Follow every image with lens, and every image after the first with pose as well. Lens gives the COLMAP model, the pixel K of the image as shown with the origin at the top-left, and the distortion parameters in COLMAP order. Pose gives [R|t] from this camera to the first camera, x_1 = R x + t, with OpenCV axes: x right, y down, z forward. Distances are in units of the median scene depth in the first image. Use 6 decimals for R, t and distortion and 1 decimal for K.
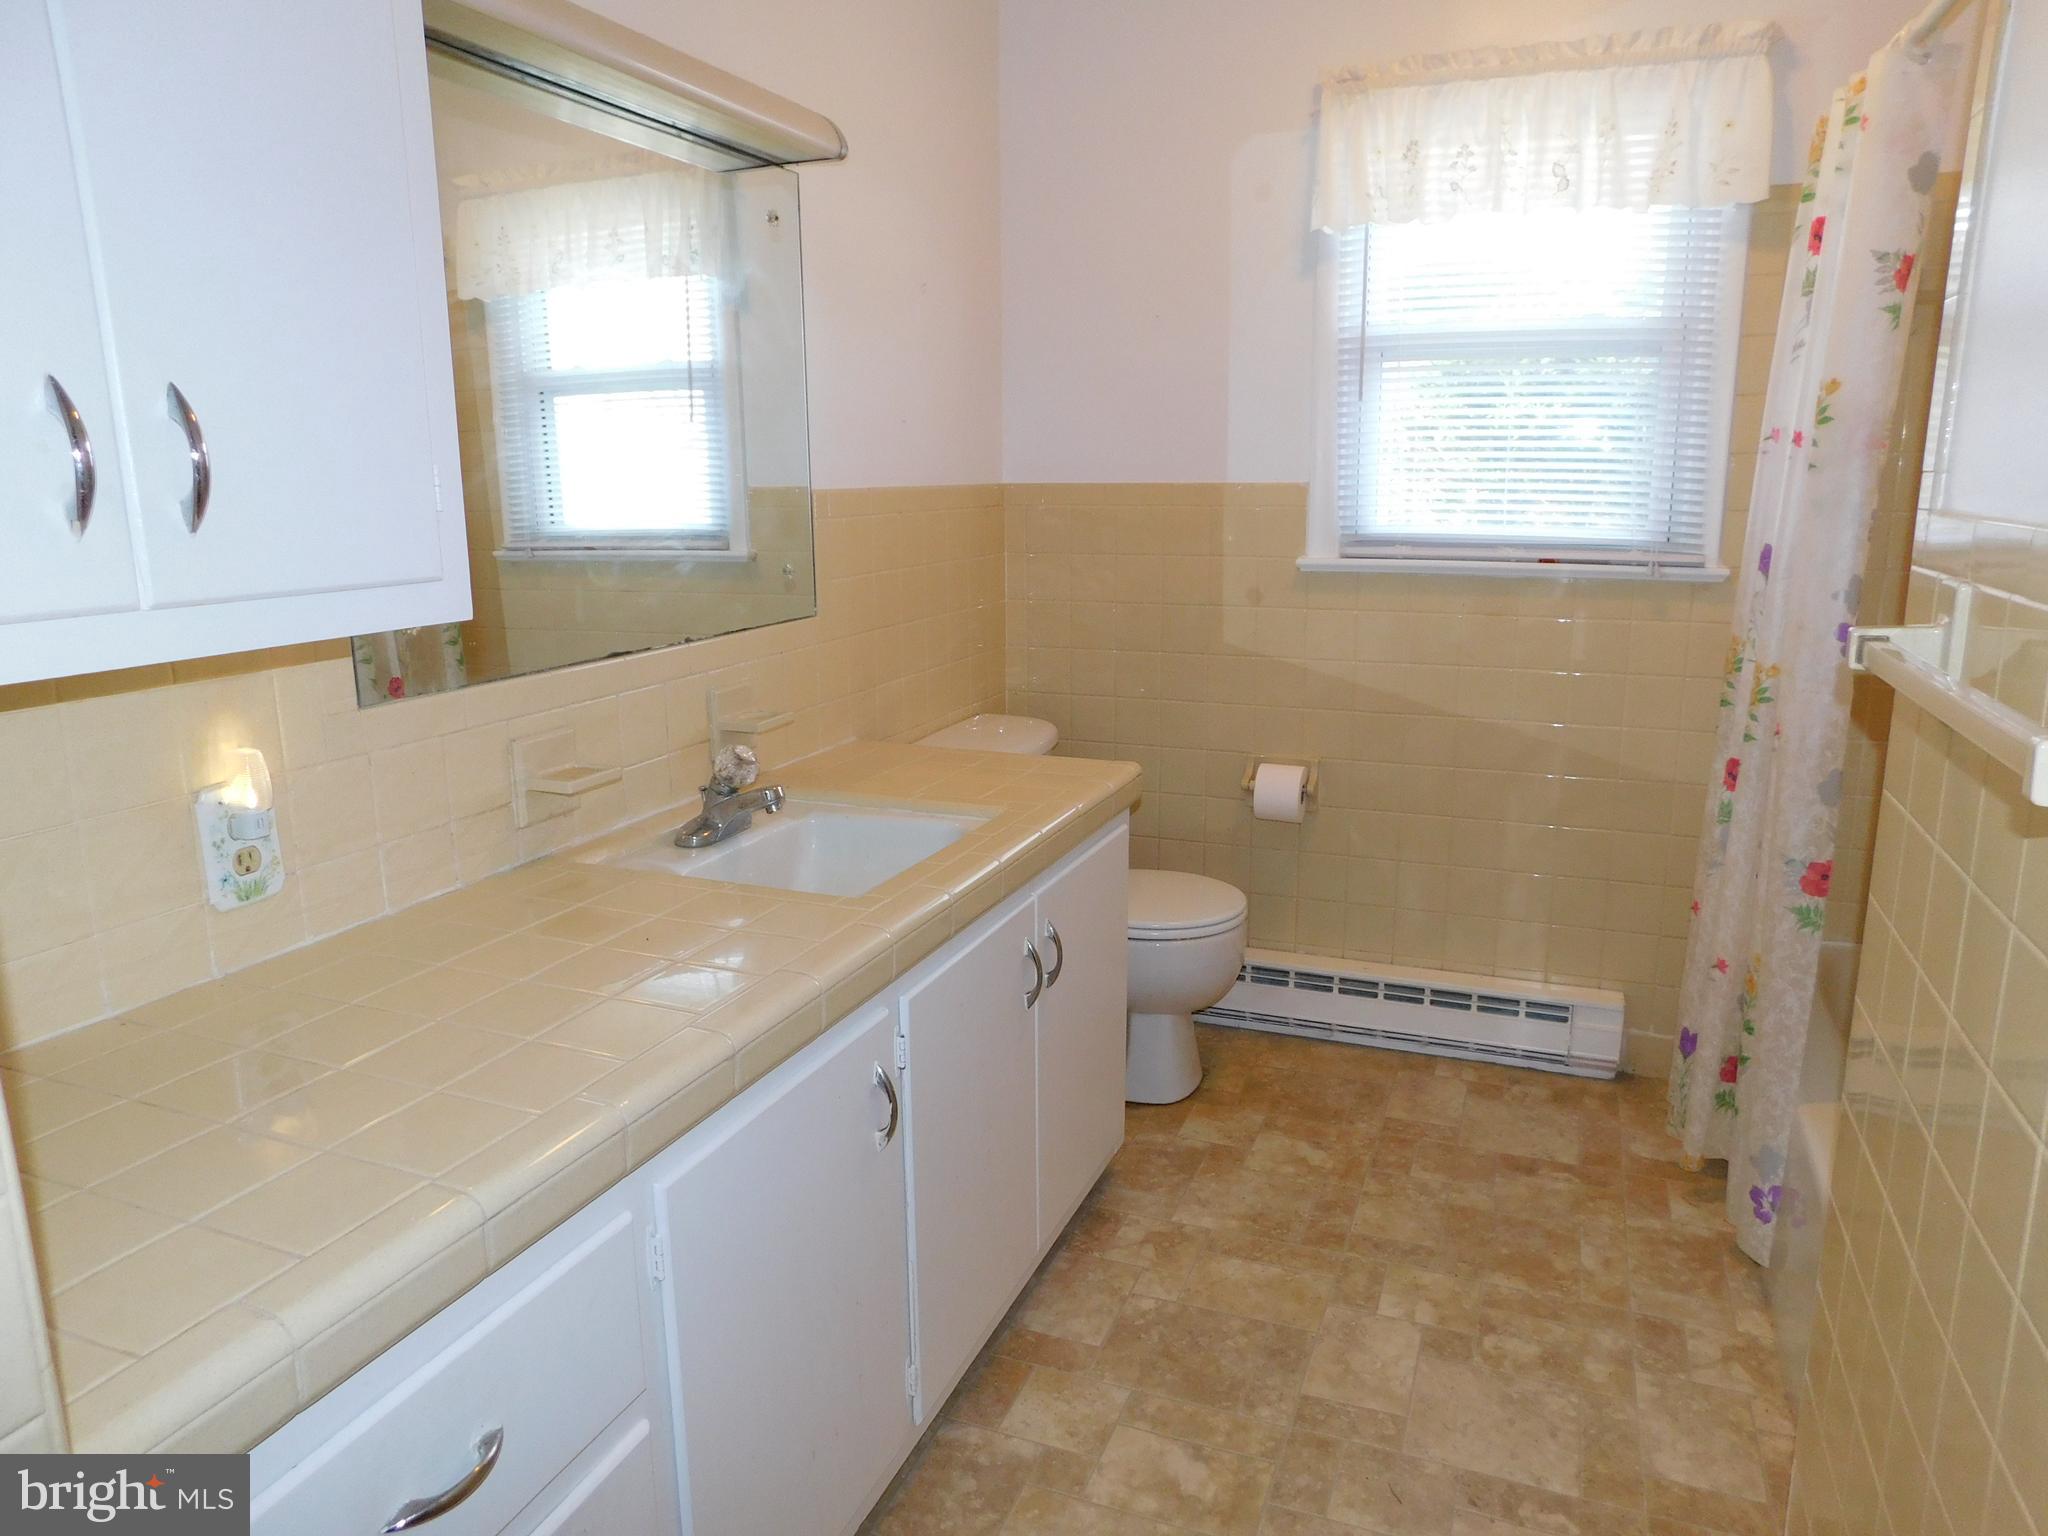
lens RADIAL K [[1354.1, 0, 1023.7], [0, 1354.1, 771.3], [0, 0, 1]] dist [-0.061213, 0.050922]
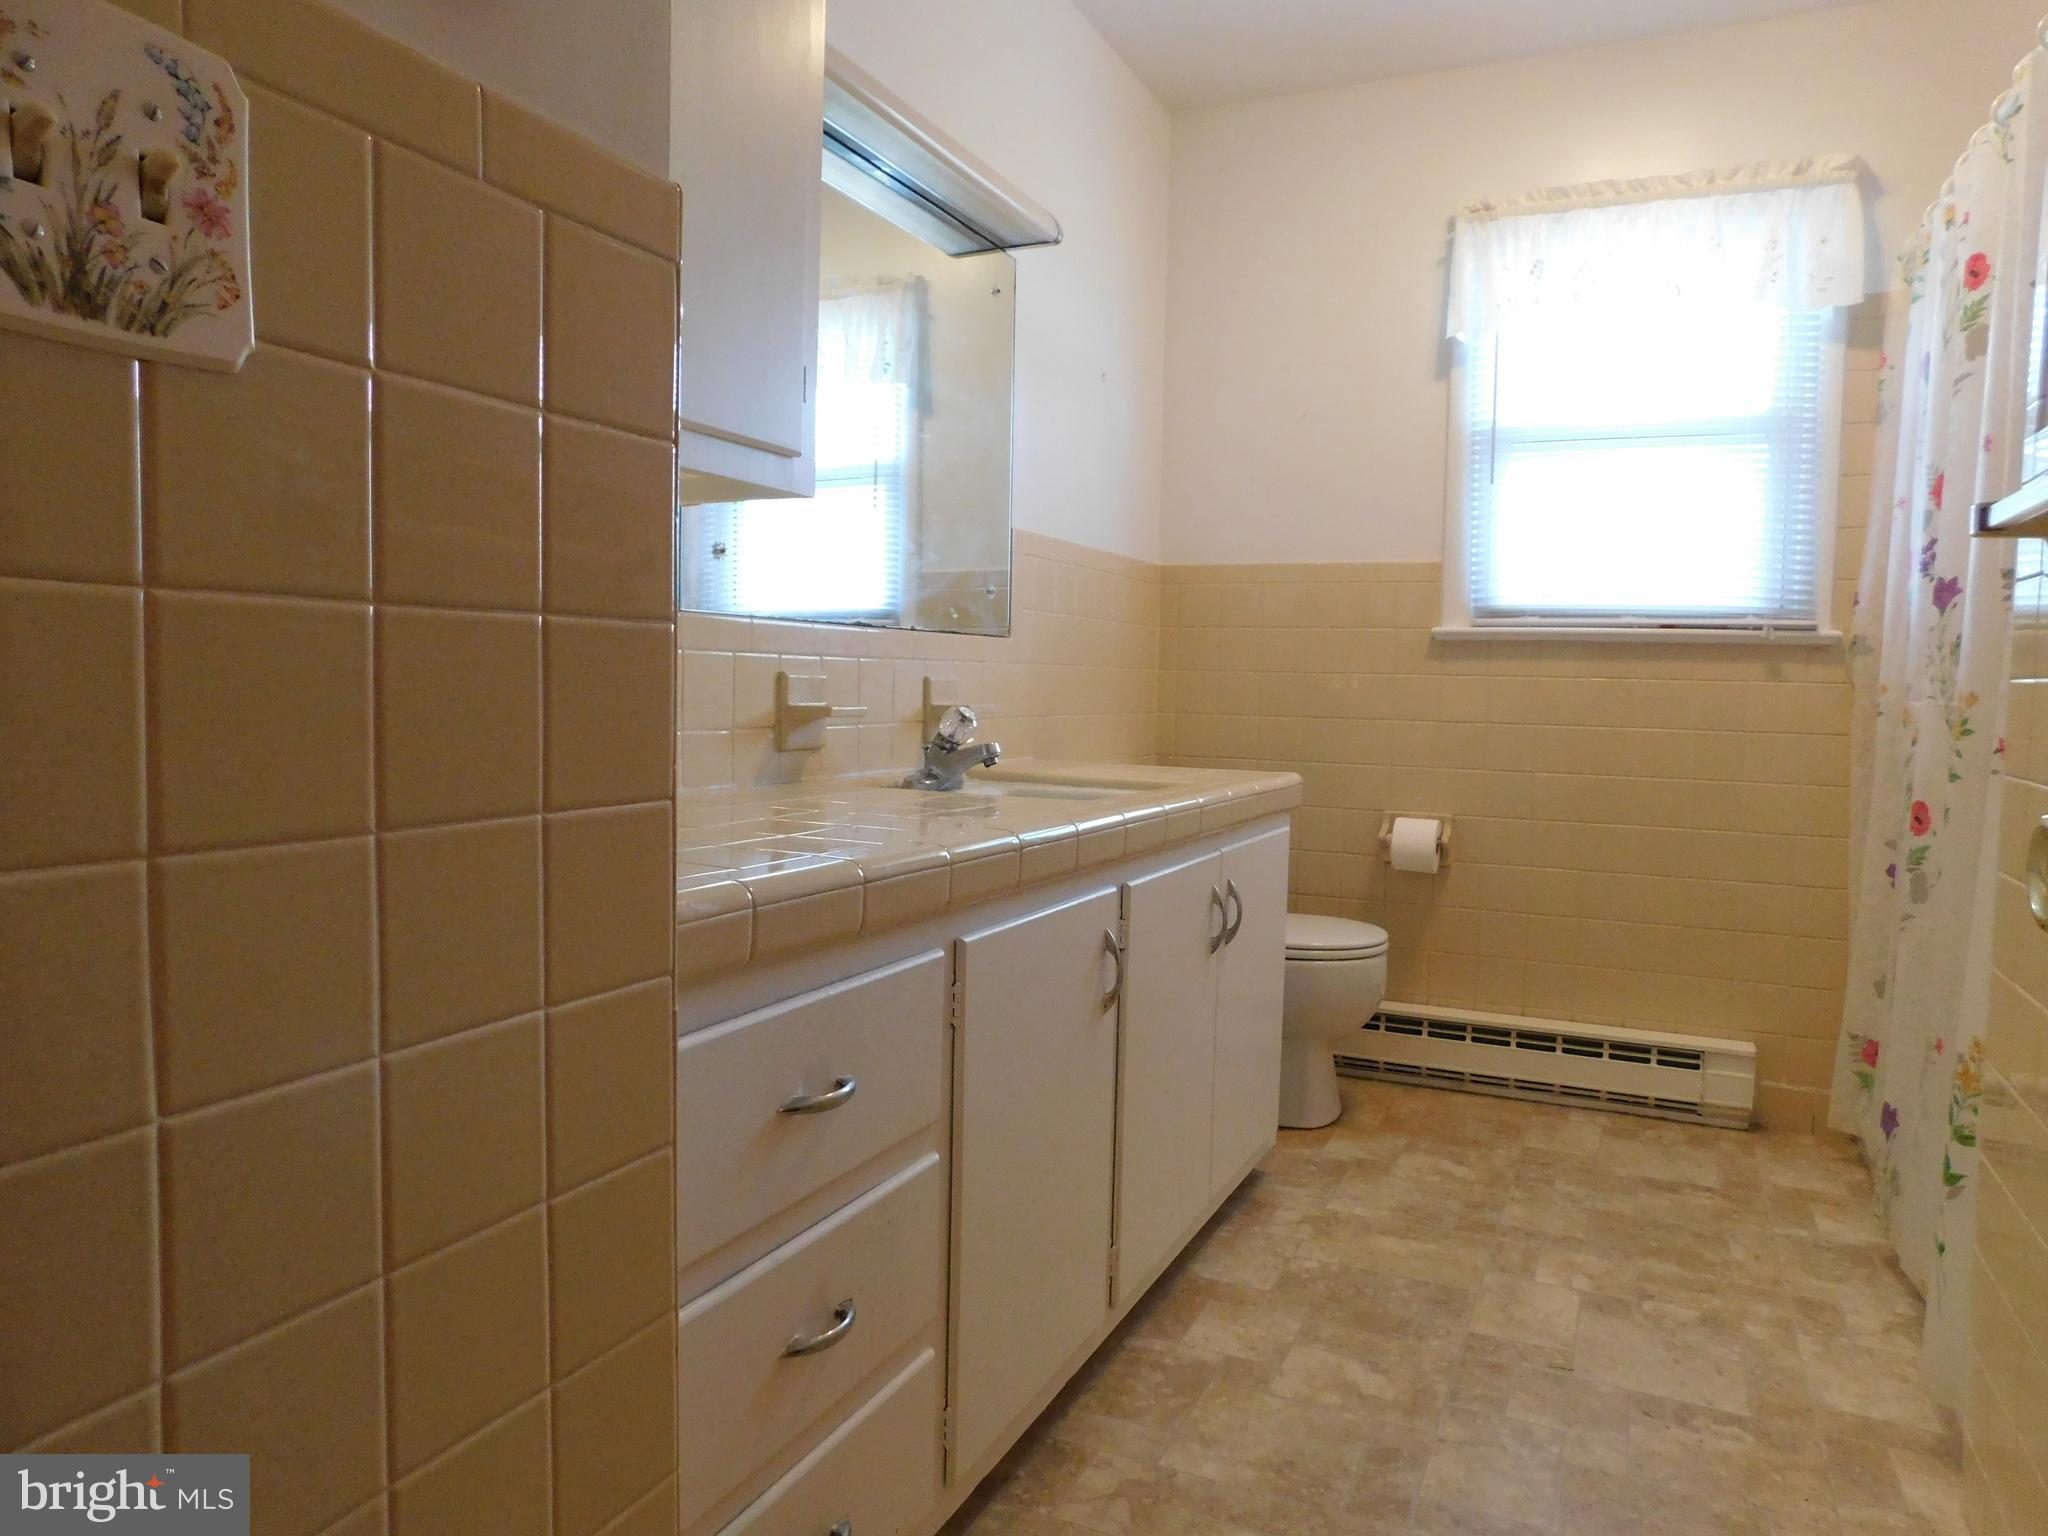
lens RADIAL K [[1354.1, 0, 1024.3], [0, 1354.1, 773.5], [0, 0, 1]] dist [-0.061213, 0.050922]
pose [[0.997935, 0.033477, -0.054819, -0.075303], [-0.041501, 0.987436, -0.152473, 0.165705], [0.049026, 0.154433, 0.986786, -0.087611]]
